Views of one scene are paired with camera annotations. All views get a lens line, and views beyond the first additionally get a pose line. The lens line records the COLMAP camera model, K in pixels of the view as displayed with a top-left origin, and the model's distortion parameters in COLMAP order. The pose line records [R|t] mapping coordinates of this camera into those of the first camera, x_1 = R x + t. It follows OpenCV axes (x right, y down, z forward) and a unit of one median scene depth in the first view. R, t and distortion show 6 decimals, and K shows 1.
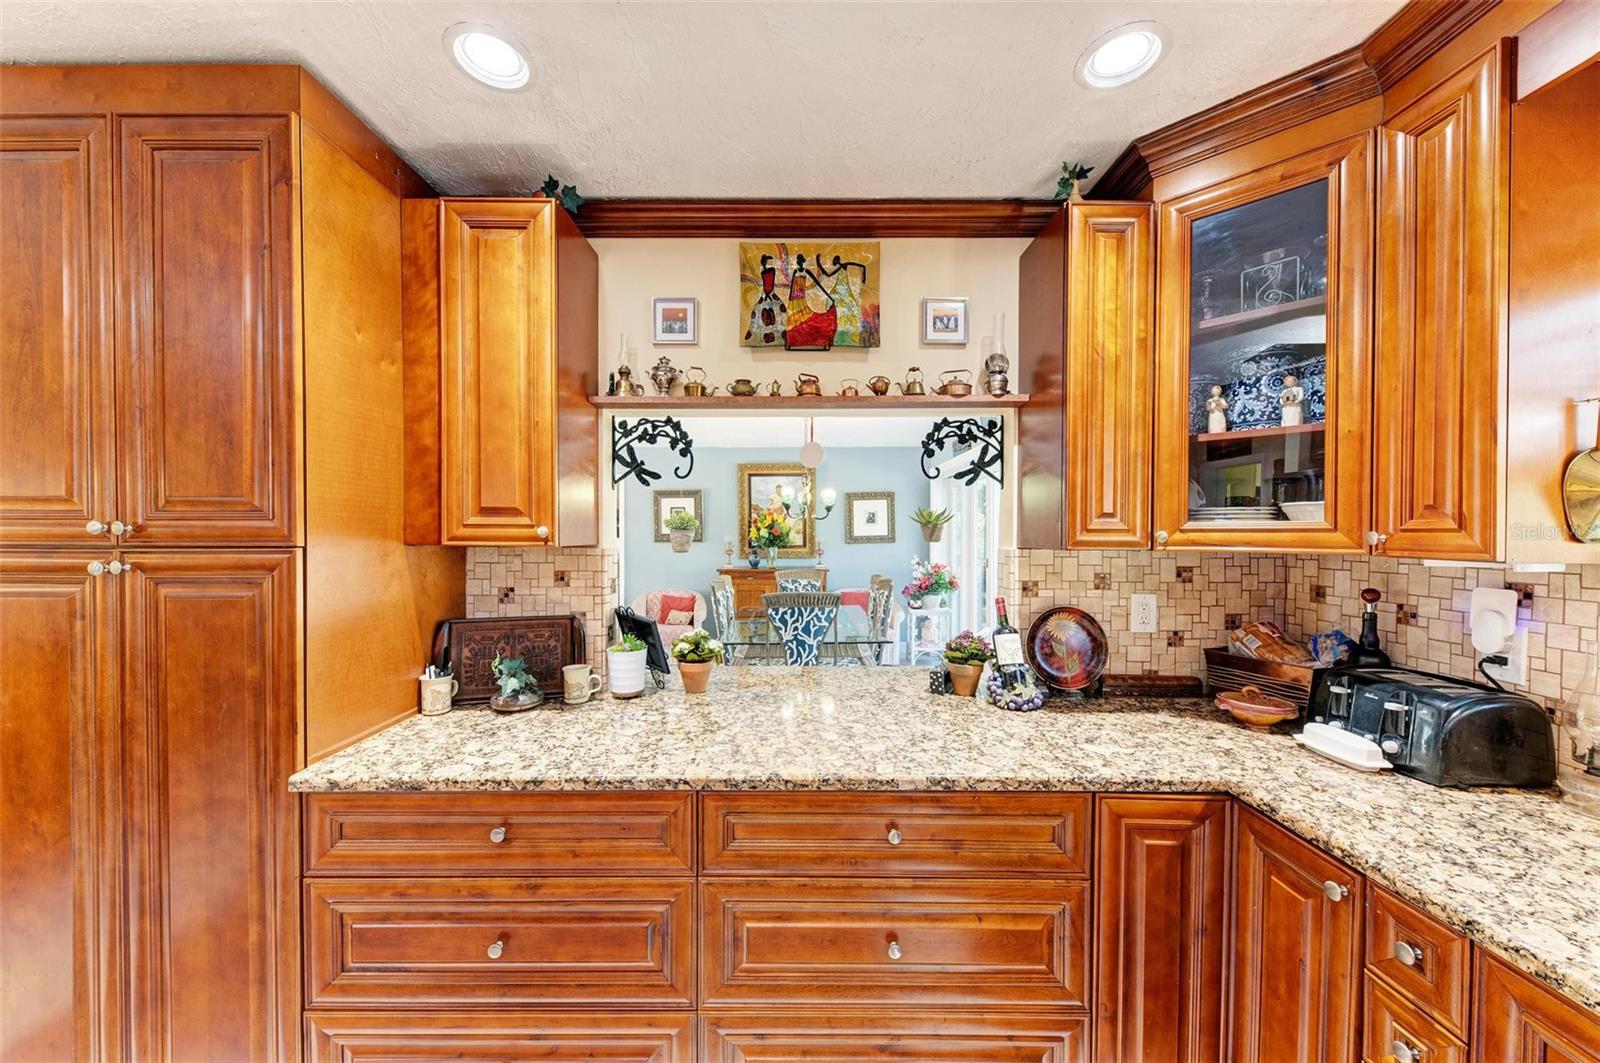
lens RADIAL K [[585.5, 0, 800.1], [0, 585.5, 539.9], [0, 0, 1]] dist [0.016424, -0.005188]
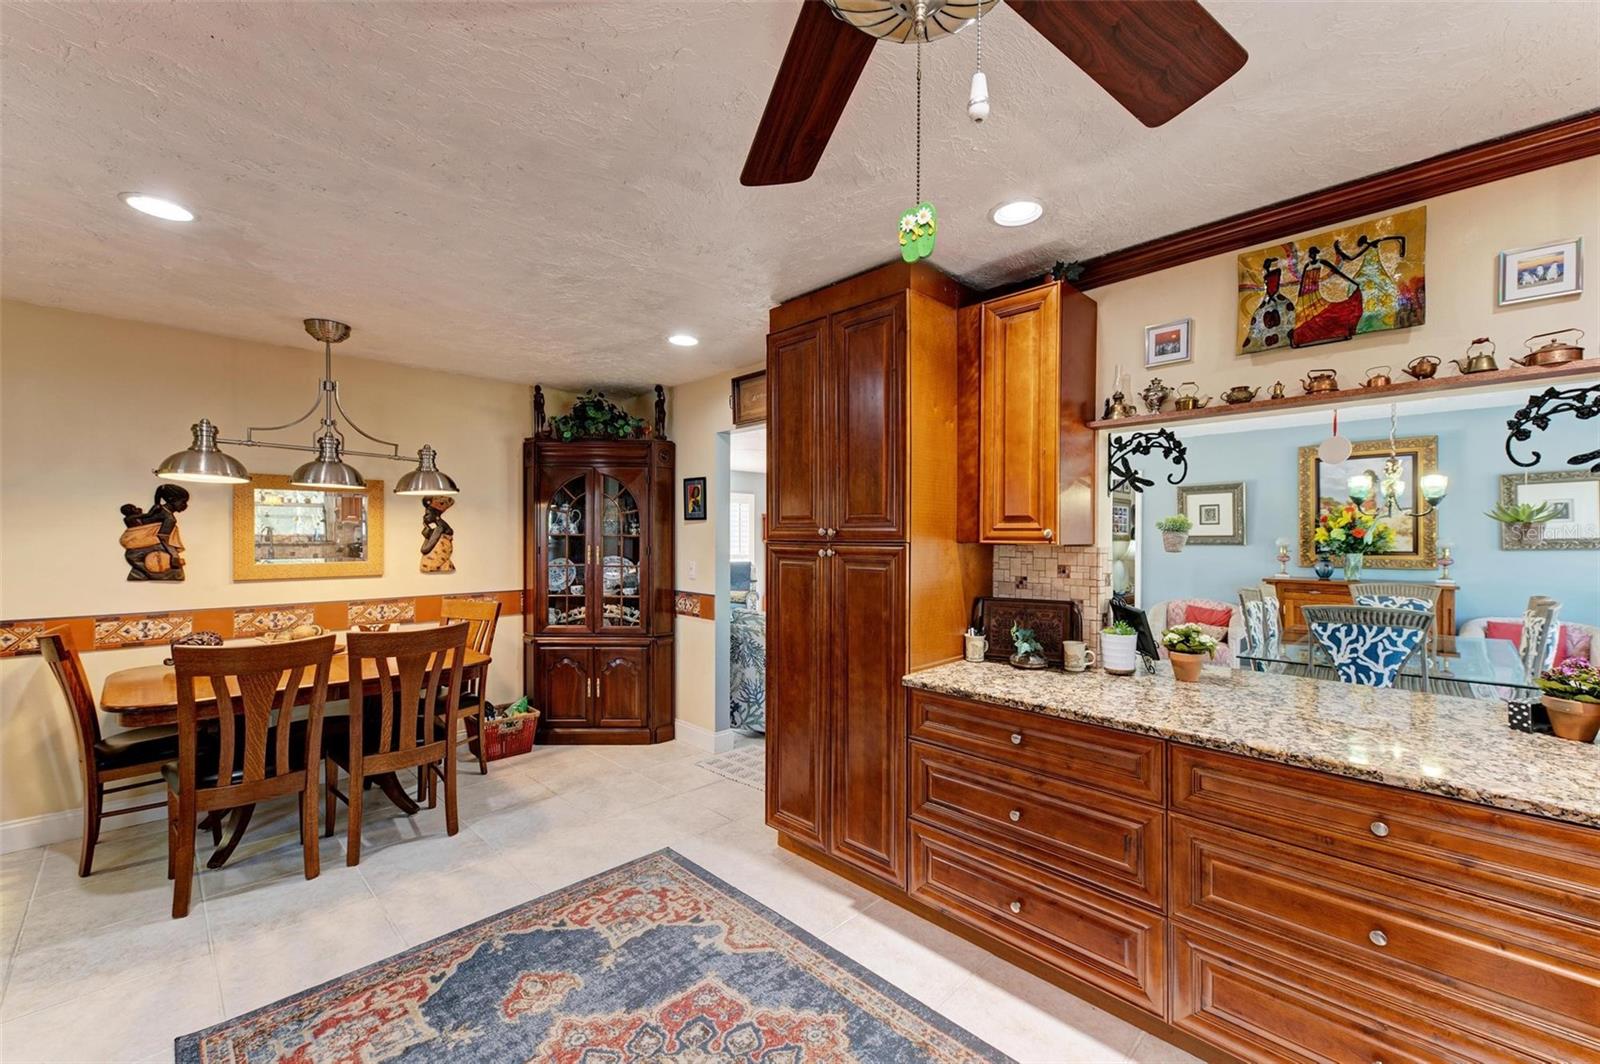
lens RADIAL K [[656.6, 0, 797.7], [0, 656.6, 540.6], [0, 0, 1]] dist [0.021666, -0.006313]
pose [[0.704843, 0.005790, -0.709340, 0.189644], [-0.007743, 0.999970, 0.000469, 0.005115], [0.709321, 0.005162, 0.704867, -0.389471]]
